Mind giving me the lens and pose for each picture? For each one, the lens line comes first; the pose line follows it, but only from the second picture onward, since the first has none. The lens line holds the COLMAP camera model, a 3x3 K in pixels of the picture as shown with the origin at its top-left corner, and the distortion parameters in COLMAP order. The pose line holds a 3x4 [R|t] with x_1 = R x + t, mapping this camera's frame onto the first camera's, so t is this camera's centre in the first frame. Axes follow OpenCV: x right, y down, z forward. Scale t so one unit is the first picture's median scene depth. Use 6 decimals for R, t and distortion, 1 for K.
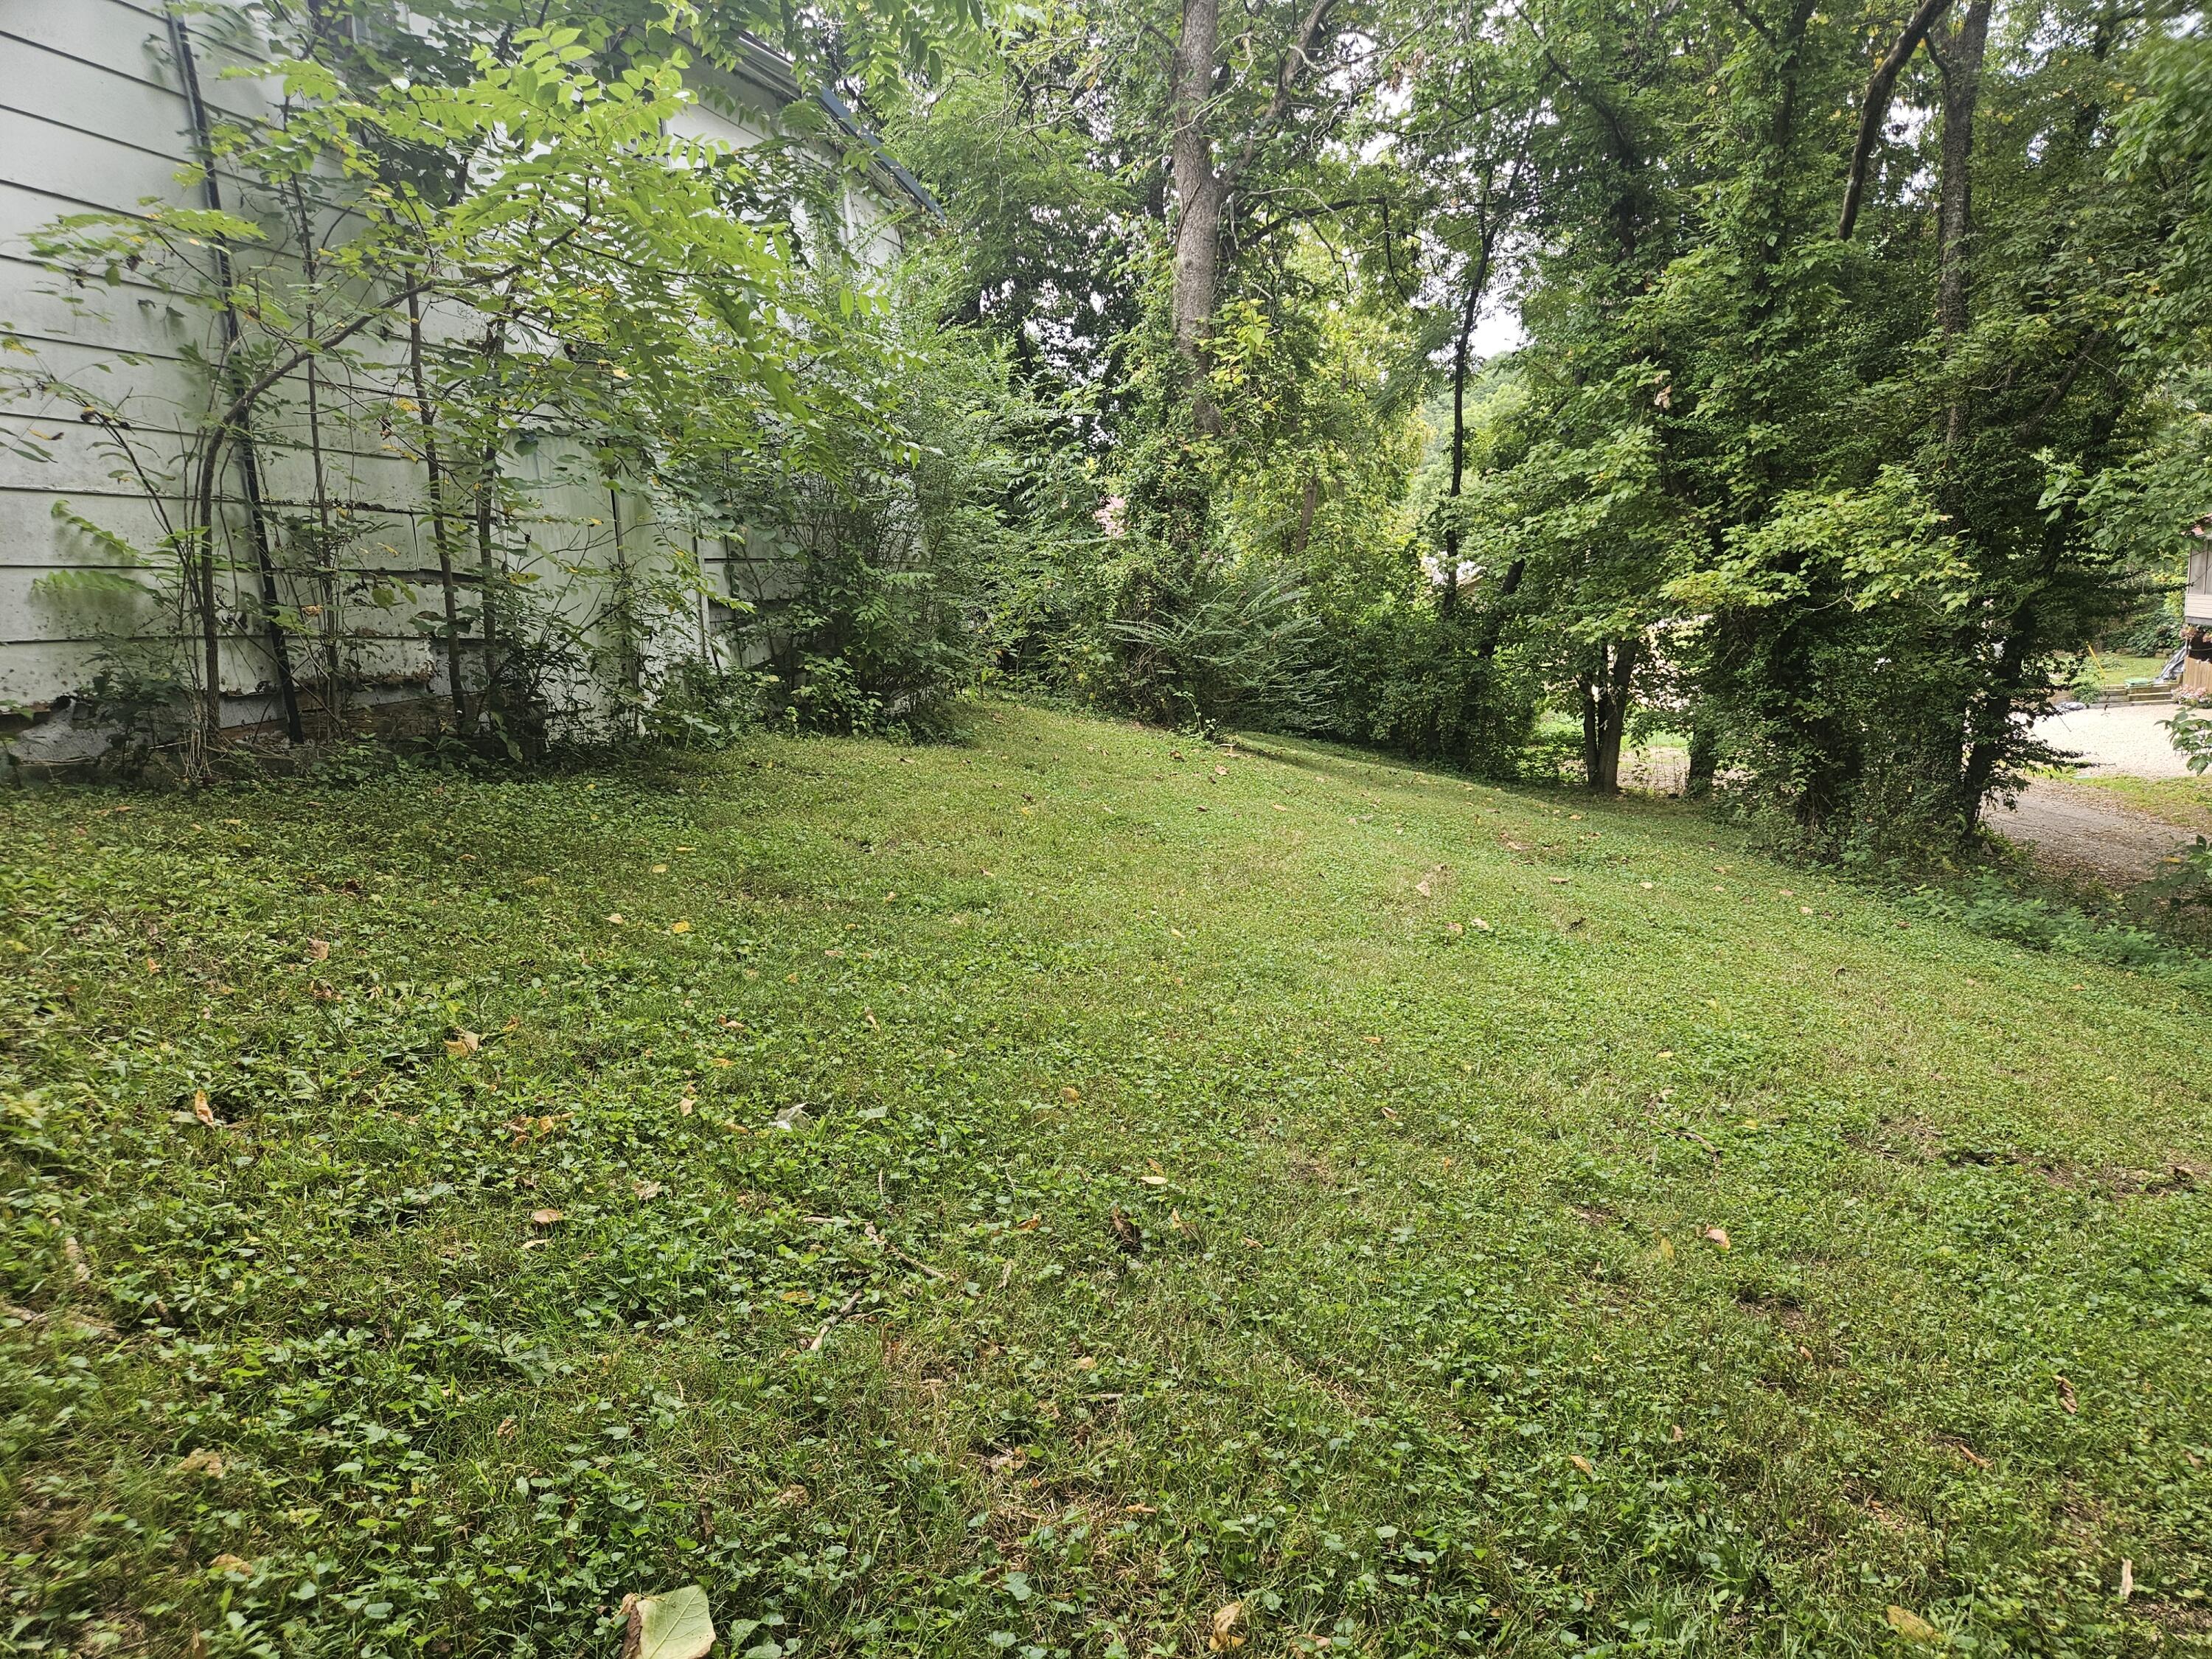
lens RADIAL K [[1488.5, 0, 1108.6], [0, 1488.5, 888.3], [0, 0, 1]] dist [0.075387, -0.065115]
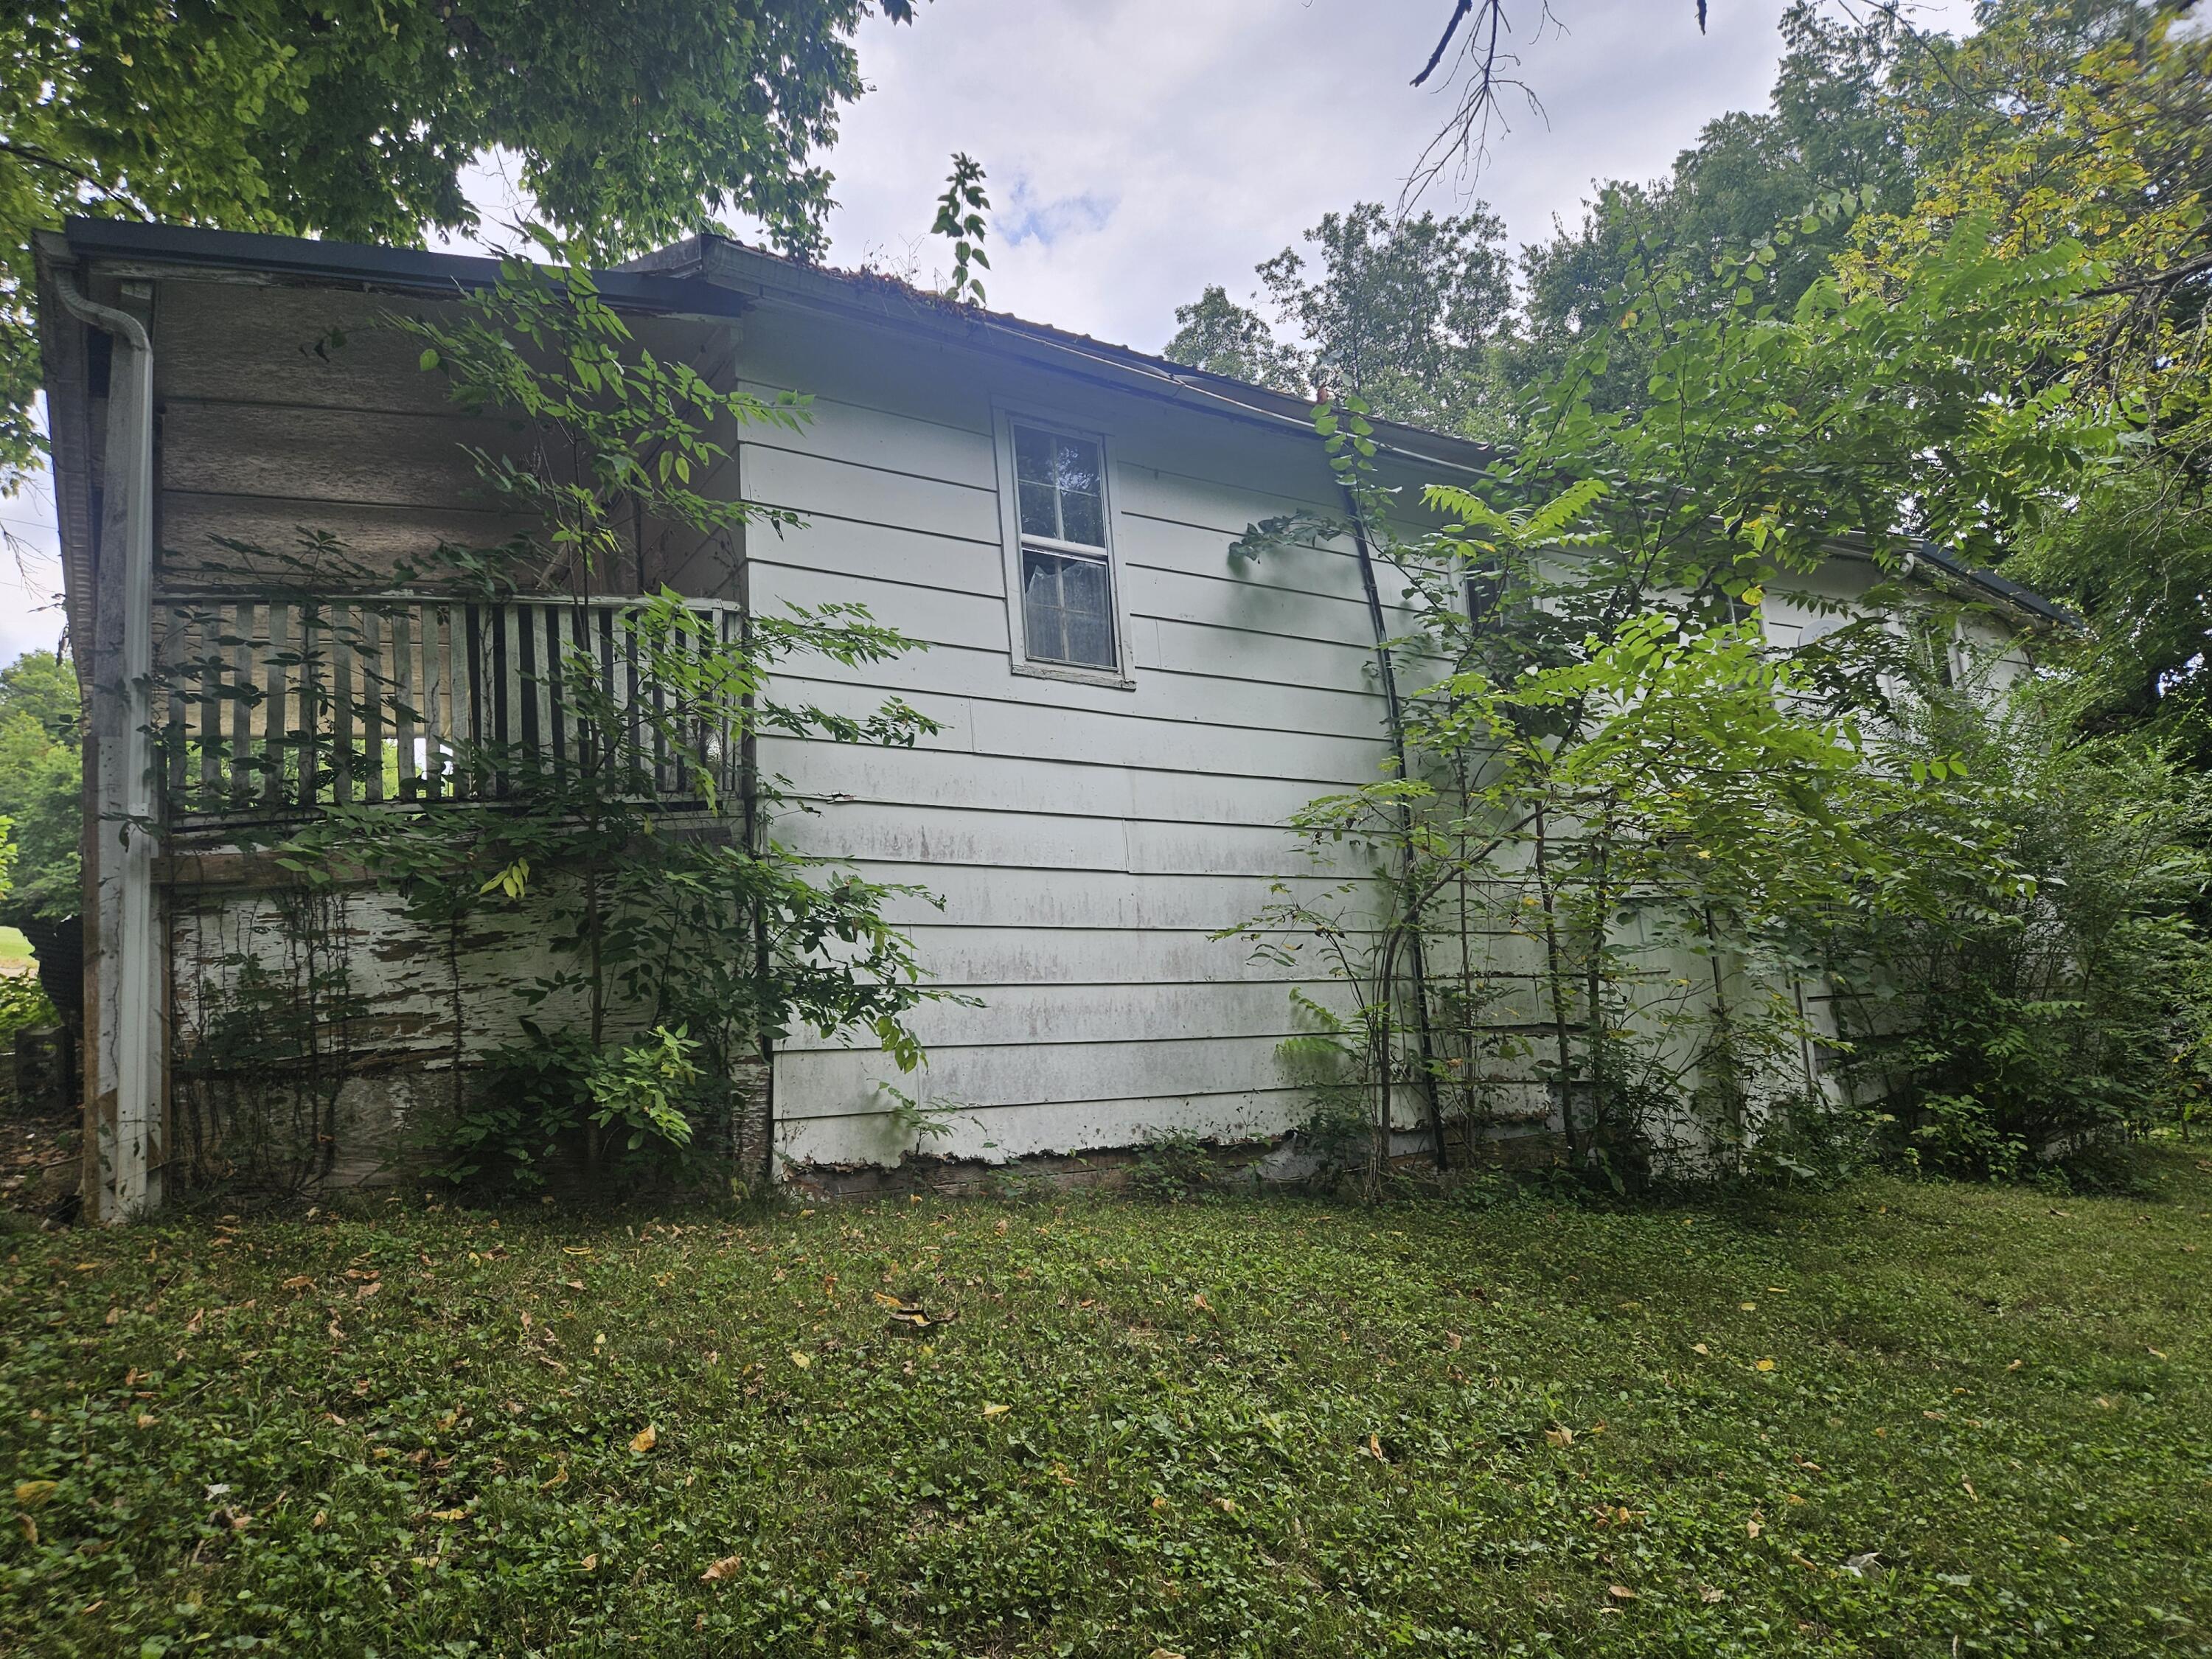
lens RADIAL K [[1475.7, 0, 1106.0], [0, 1475.7, 829.5], [0, 0, 1]] dist [0.074113, -0.065054]
pose [[0.759387, -0.113946, -0.640584, 0.097760], [-0.095851, 0.954211, -0.283362, 0.012350], [0.643540, 0.276582, 0.713693, -0.183307]]
